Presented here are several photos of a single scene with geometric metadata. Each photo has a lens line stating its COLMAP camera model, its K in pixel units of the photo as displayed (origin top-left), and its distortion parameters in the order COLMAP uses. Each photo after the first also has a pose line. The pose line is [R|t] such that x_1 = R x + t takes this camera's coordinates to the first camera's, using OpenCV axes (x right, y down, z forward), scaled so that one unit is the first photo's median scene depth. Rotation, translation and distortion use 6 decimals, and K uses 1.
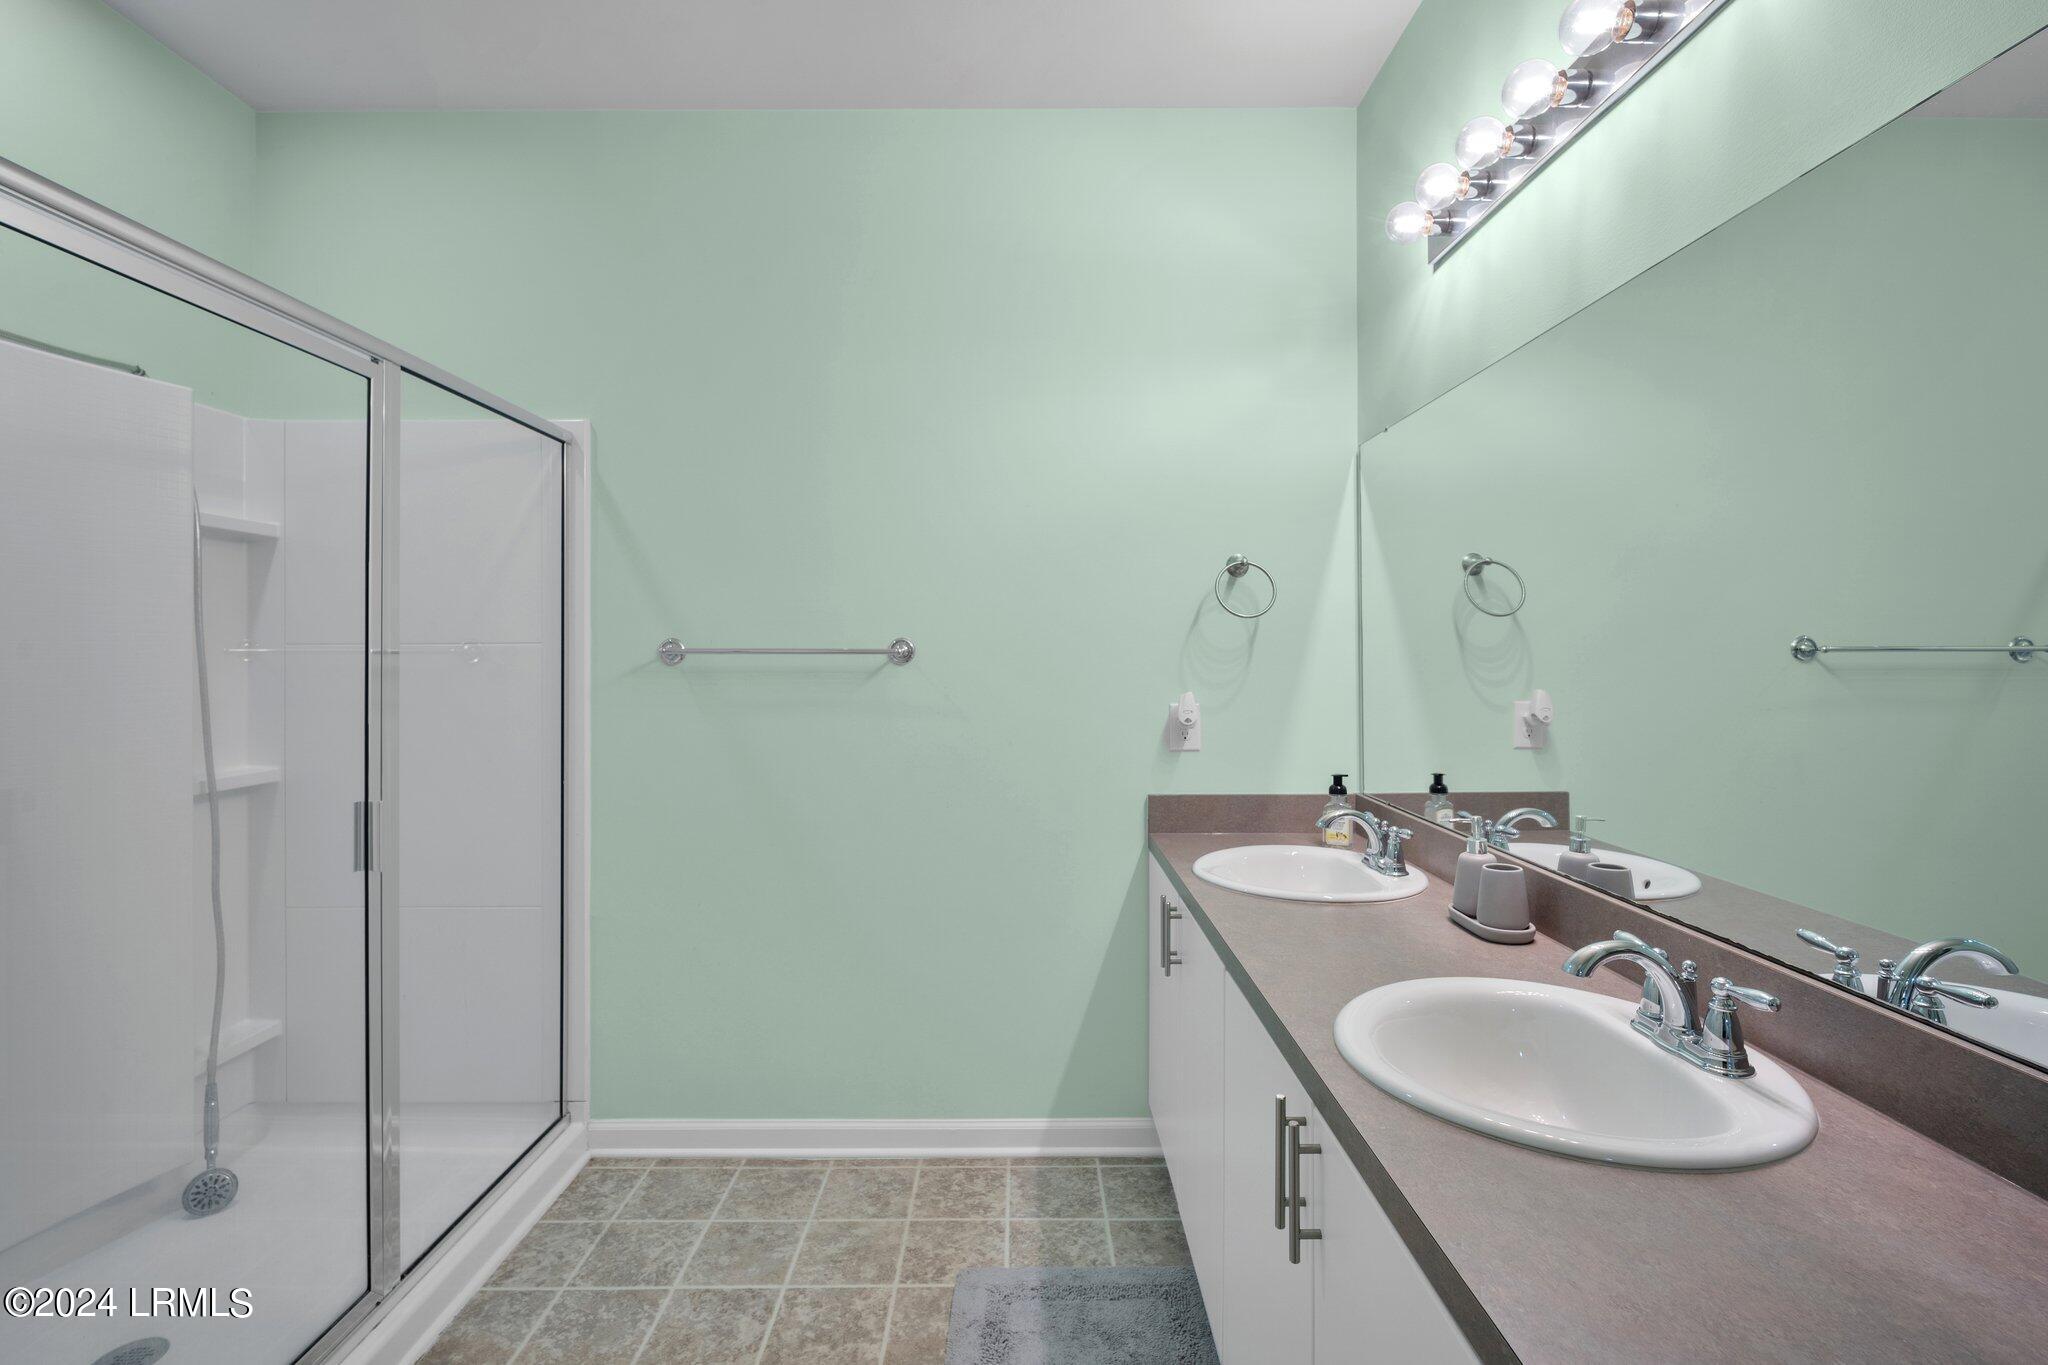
lens RADIAL K [[912.1, 0, 1020.2], [0, 912.1, 647.4], [0, 0, 1]] dist [-0.009251, 0.000452]
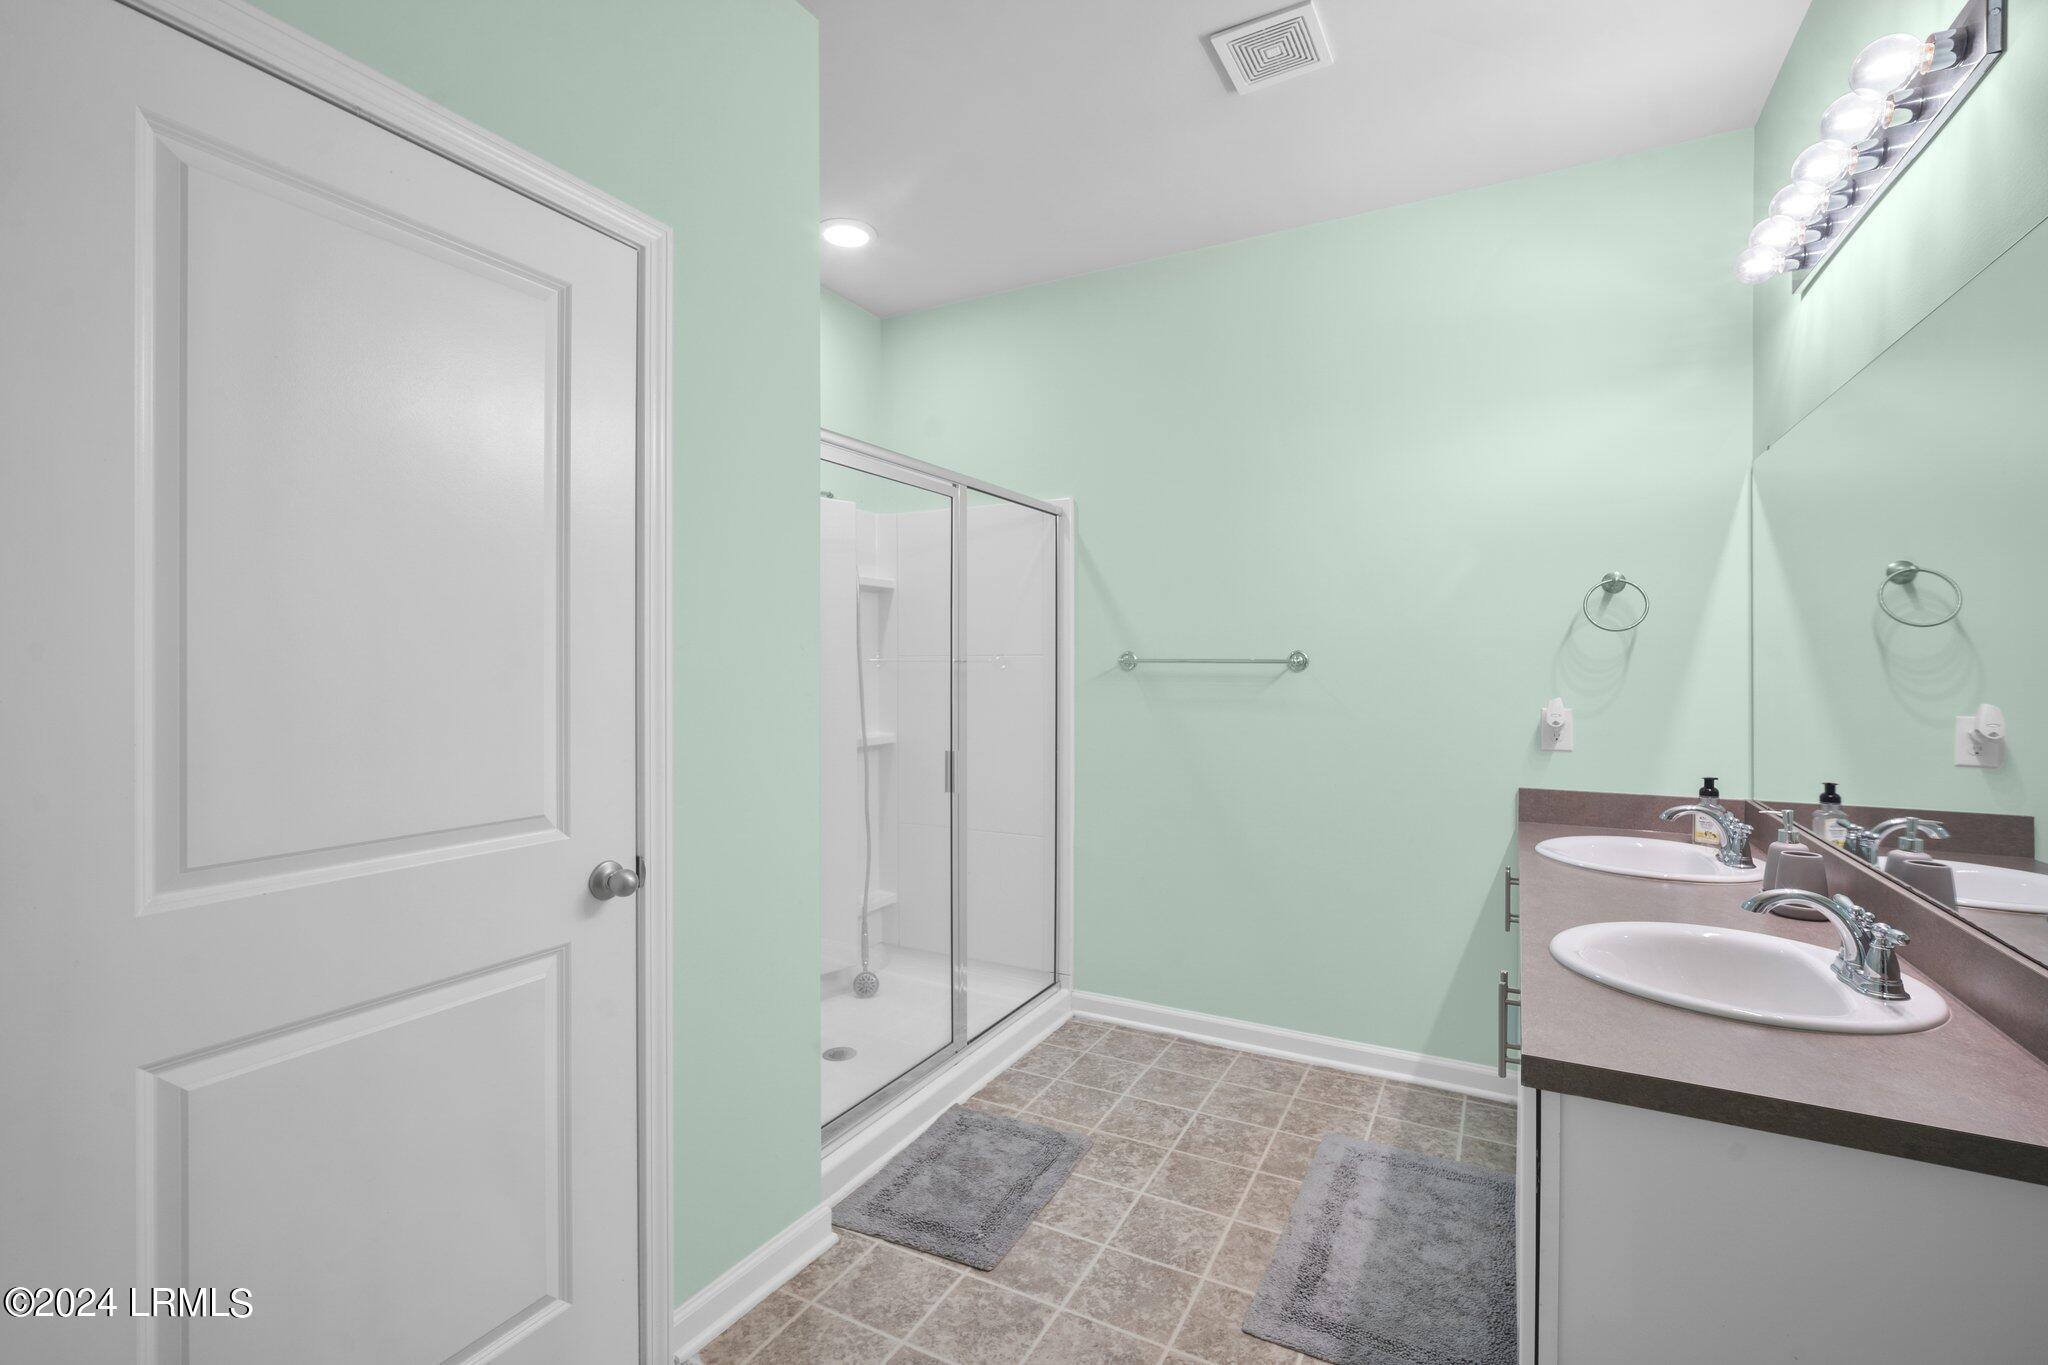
lens RADIAL K [[910.1, 0, 1030.1], [0, 910.1, 672.2], [0, 0, 1]] dist [-0.007384, 0.000898]
pose [[0.881341, 0.007296, -0.472424, 0.152000], [0.001325, 0.999839, 0.017913, -0.003907], [0.472479, -0.016414, 0.881189, -0.311271]]
